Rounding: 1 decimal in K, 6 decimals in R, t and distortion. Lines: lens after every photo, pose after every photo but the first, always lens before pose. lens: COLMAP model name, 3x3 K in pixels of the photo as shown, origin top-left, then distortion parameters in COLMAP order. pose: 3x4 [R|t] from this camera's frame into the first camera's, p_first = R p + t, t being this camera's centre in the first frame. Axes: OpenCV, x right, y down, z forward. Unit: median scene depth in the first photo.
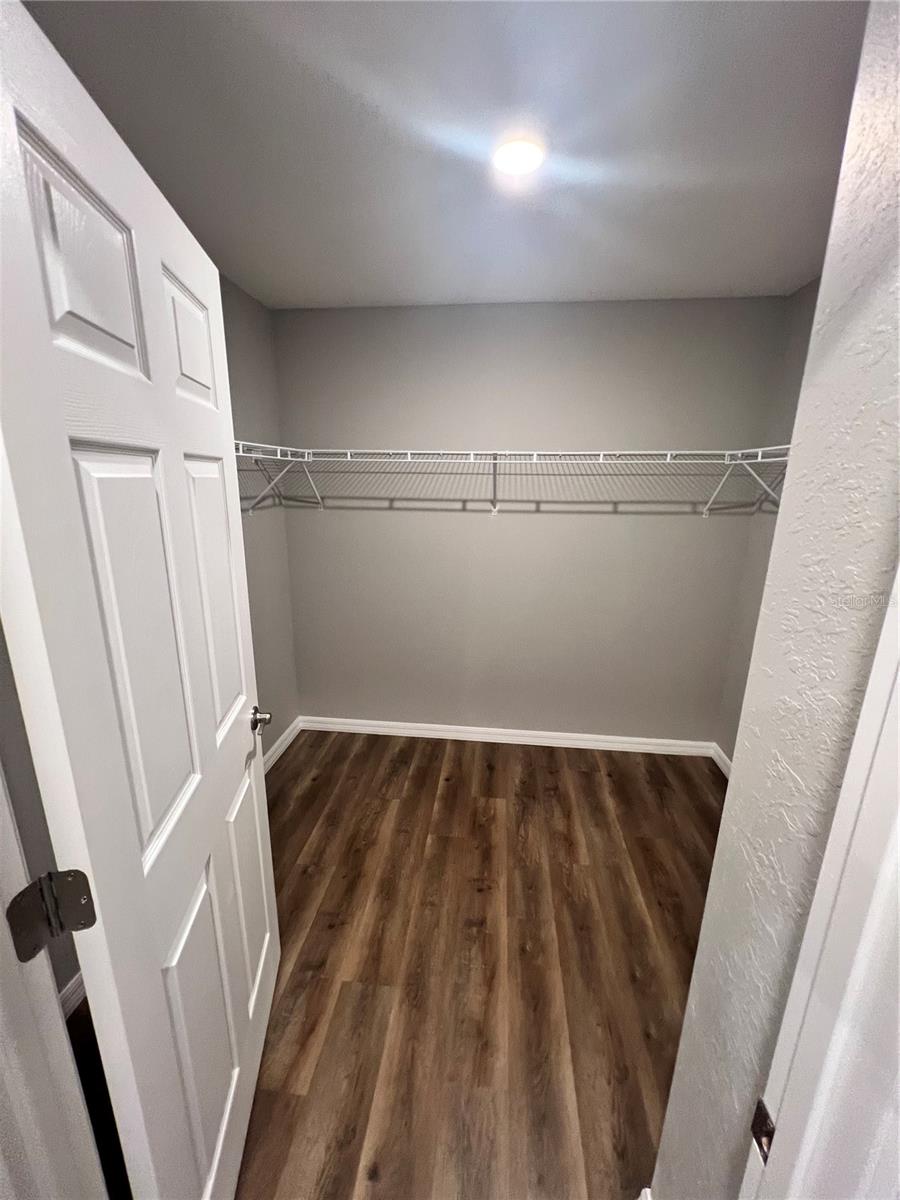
lens RADIAL K [[483.8, 0, 450.0], [0, 483.8, 599.8], [0, 0, 1]] dist [0.000832, 0.000459]
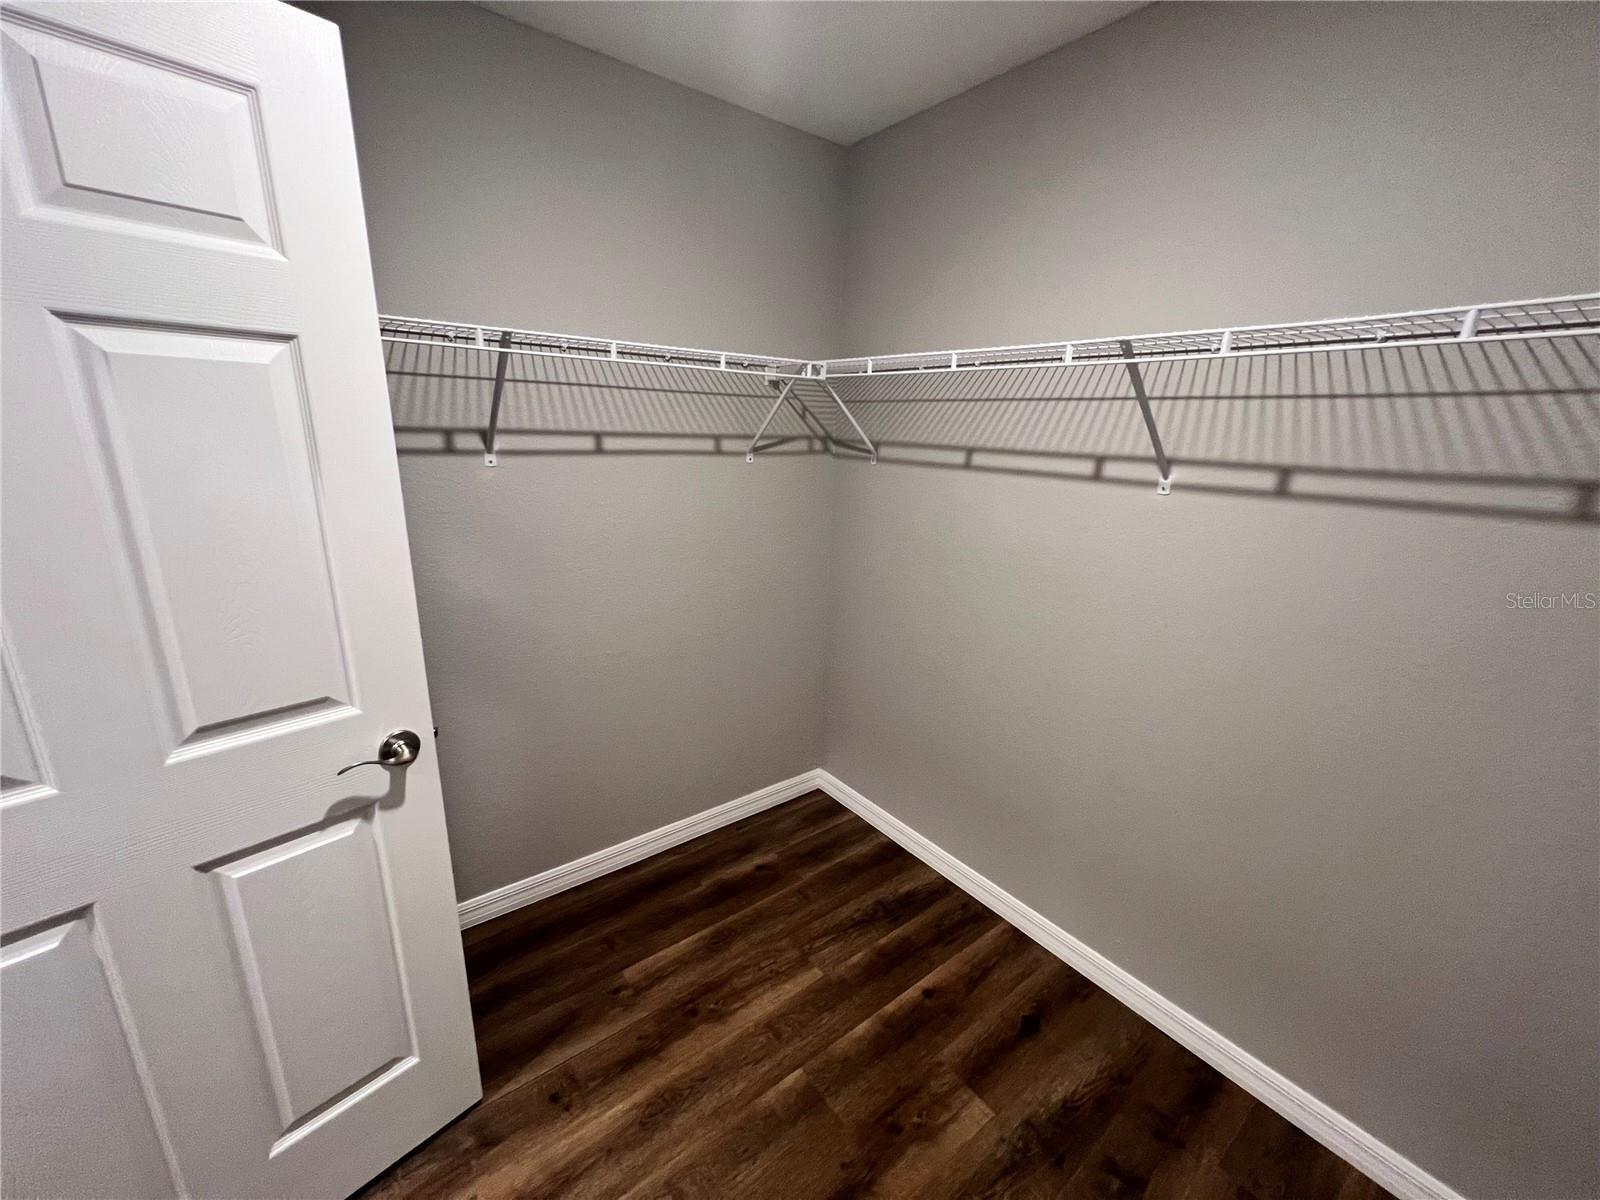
lens RADIAL K [[640.1, 0, 797.3], [0, 640.1, 609.7], [0, 0, 1]] dist [0.000301, 0.000797]
pose [[0.692545, 0.210338, -0.690029, 0.290085], [-0.199635, 0.975071, 0.096862, -0.068497], [0.693201, 0.070673, 0.717271, 0.390075]]
